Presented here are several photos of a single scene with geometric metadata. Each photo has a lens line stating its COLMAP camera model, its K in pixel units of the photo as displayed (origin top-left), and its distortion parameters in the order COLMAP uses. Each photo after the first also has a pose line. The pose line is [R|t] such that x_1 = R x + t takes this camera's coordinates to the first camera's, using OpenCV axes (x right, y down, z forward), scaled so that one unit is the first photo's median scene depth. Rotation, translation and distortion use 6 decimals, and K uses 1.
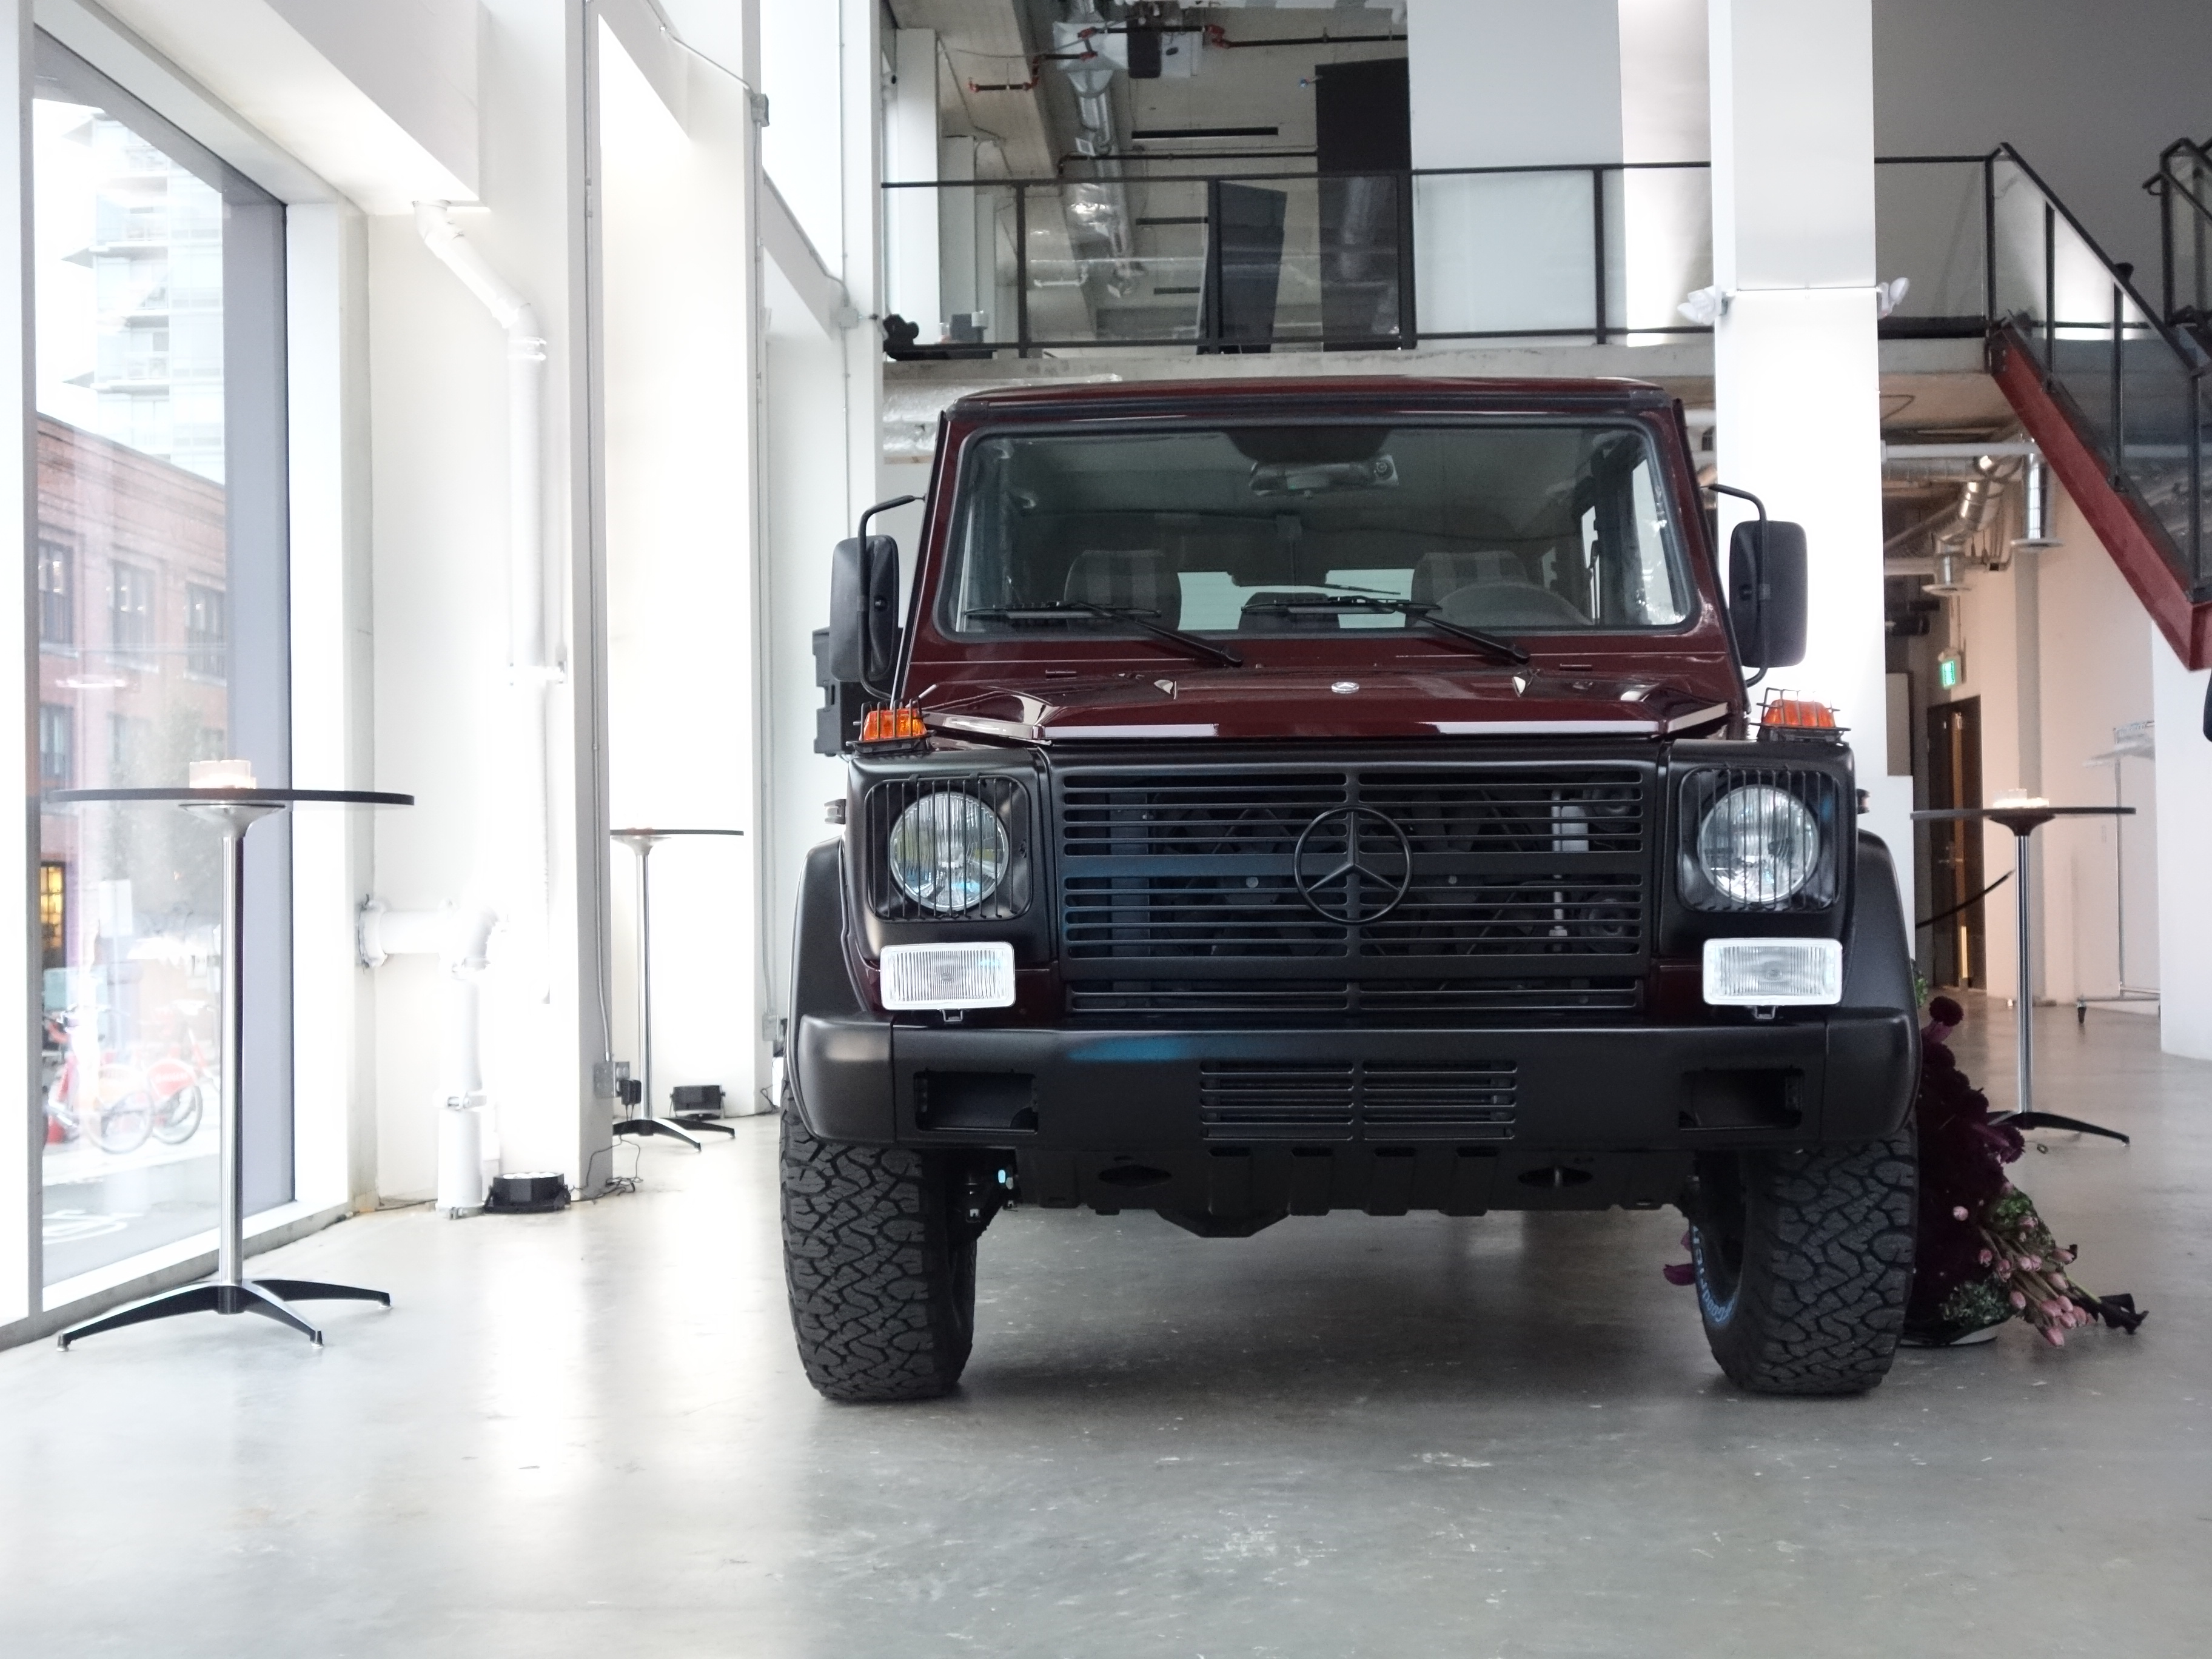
lens RADIAL K [[2749.2, 0, 1103.8], [0, 2749.2, 831.3], [0, 0, 1]] dist [0.002785, 0.000000]
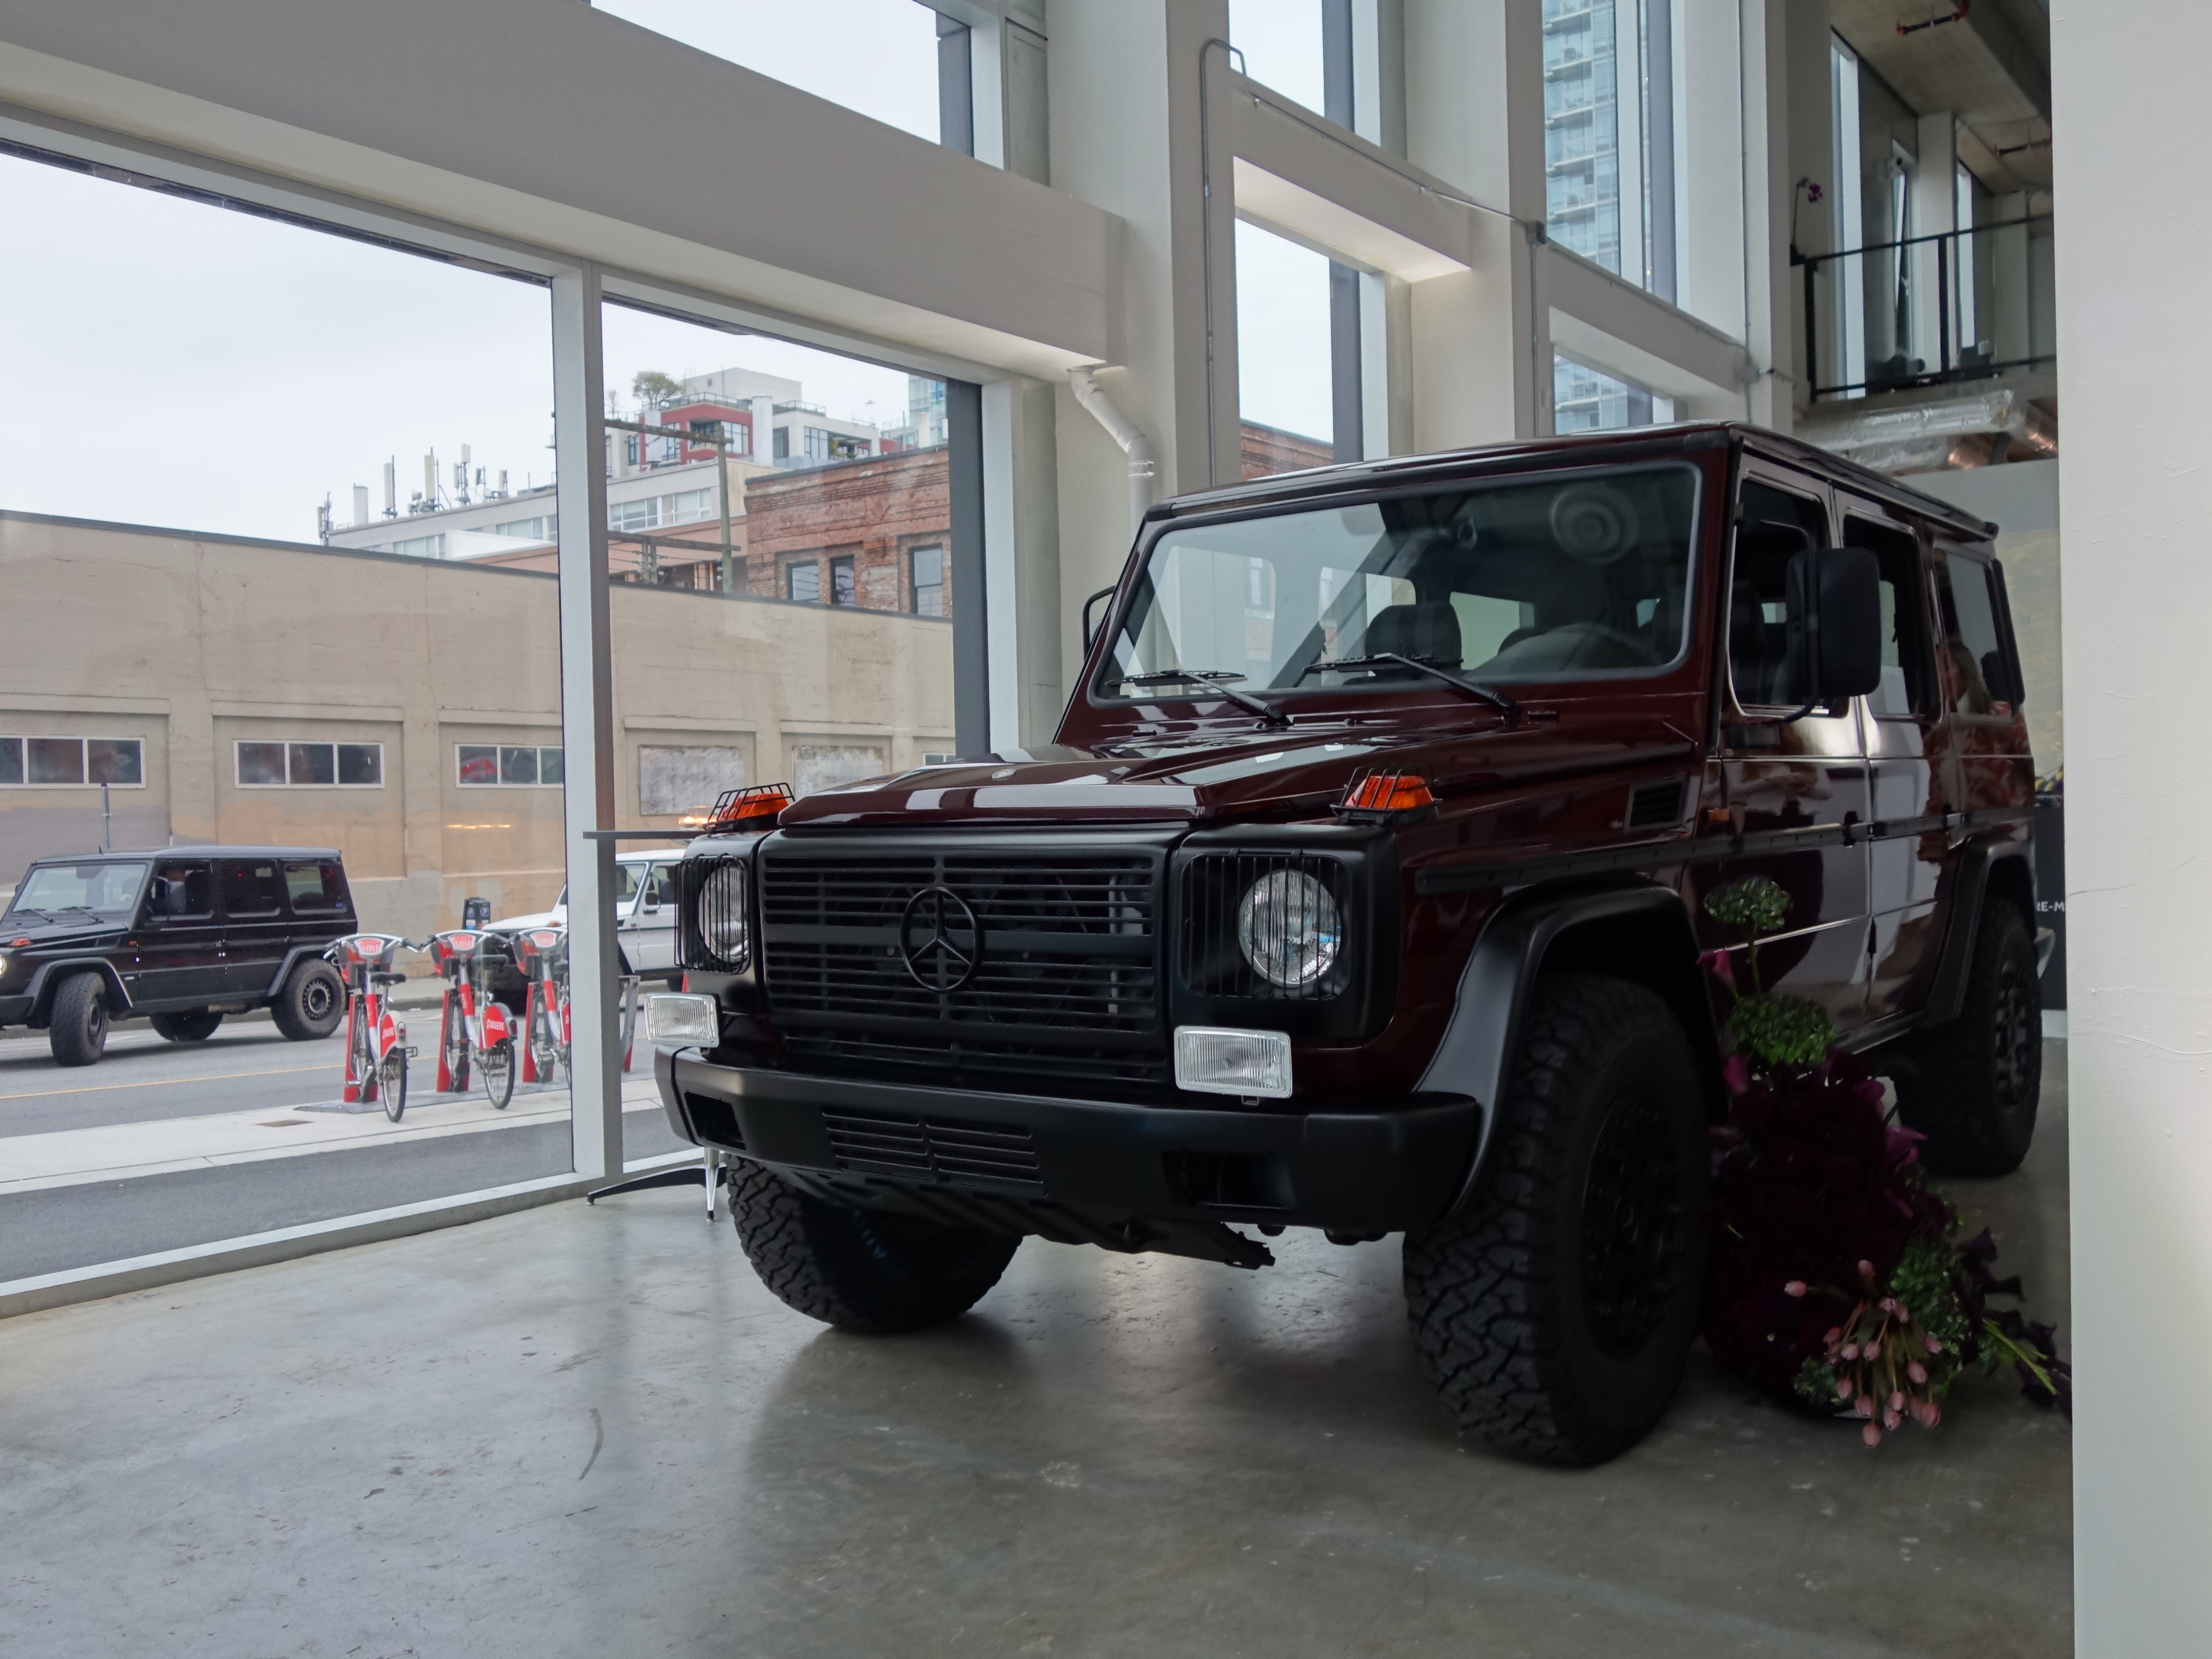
lens RADIAL K [[1946.1, 0, 1107.6], [0, 1946.1, 831.9], [0, 0, 1]] dist [-0.004067, 0.012831]
pose [[0.830084, -0.001610, -0.557636, 0.554583], [0.023374, 0.999217, 0.031909, -0.052271], [0.557149, -0.039522, 0.829472, 0.354507]]
